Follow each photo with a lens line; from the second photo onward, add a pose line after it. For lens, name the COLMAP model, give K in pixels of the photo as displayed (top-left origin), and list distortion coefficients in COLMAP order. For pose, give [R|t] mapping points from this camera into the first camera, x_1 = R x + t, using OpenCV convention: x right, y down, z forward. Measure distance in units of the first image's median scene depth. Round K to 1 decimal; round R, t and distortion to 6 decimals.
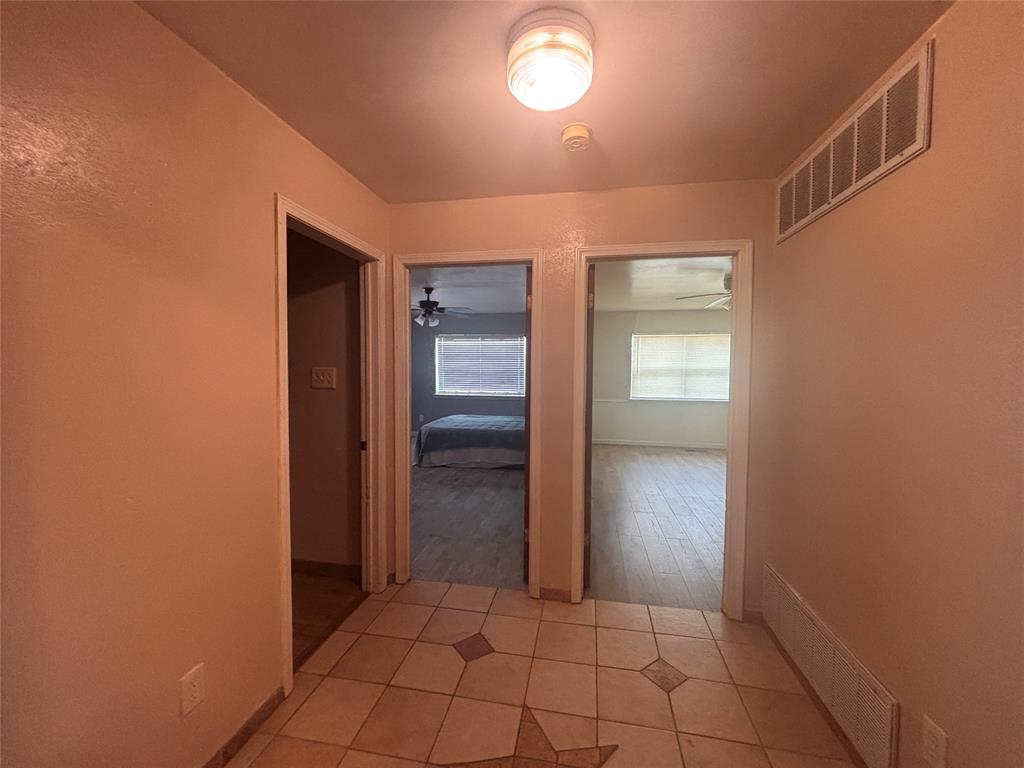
lens RADIAL K [[406.9, 0, 517.3], [0, 406.9, 379.6], [0, 0, 1]] dist [0.012386, 0.000043]
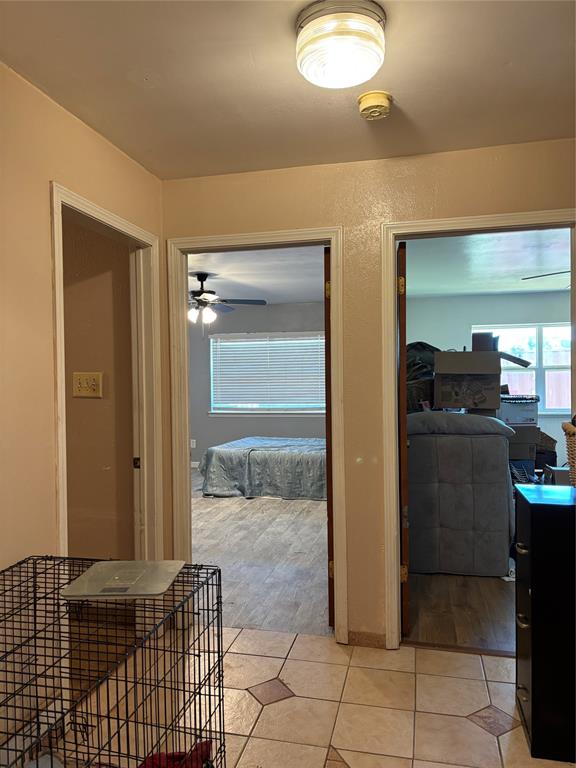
lens RADIAL K [[570.0, 0, 287.2], [0, 570.0, 385.5], [0, 0, 1]] dist [0.063790, -0.066744]
pose [[0.998177, -0.020019, -0.056934, 0.008461], [0.018952, 0.999636, -0.019220, 0.031172], [0.057298, 0.018106, 0.998193, -0.190452]]
